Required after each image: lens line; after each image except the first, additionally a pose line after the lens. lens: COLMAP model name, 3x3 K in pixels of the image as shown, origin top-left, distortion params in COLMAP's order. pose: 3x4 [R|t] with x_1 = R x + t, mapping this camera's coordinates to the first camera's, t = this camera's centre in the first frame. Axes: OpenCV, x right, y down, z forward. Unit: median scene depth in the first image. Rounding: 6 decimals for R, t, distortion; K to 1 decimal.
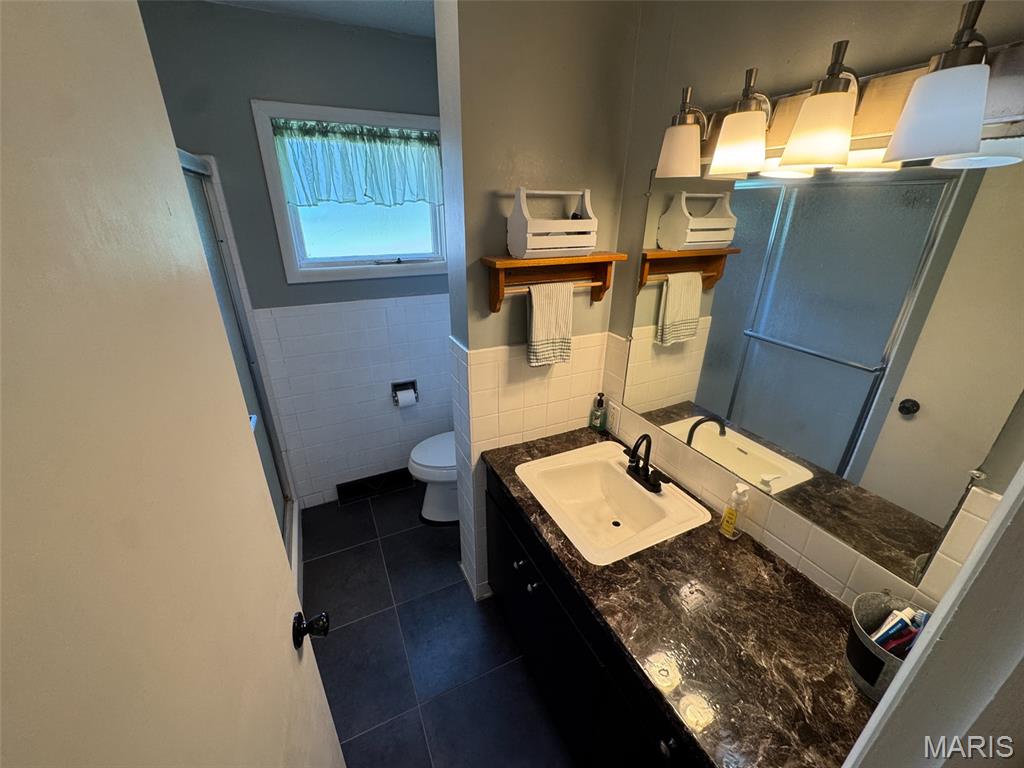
lens RADIAL K [[416.1, 0, 511.5], [0, 416.1, 383.9], [0, 0, 1]] dist [-0.000332, 0.000232]
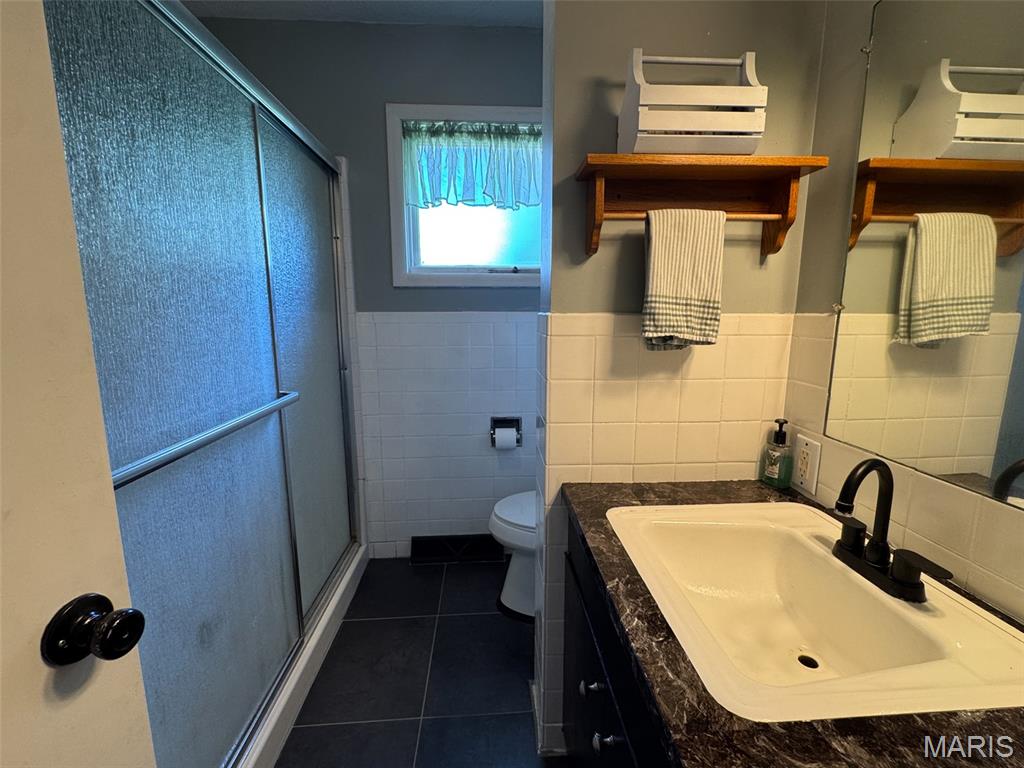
lens RADIAL K [[444.1, 0, 511.6], [0, 444.1, 384.5], [0, 0, 1]] dist [-0.001940, -0.000508]
pose [[0.925793, 0.054085, -0.374142, 0.099044], [-0.144173, 0.965424, -0.217189, 0.170027], [0.349459, 0.255013, 0.901580, 0.309187]]
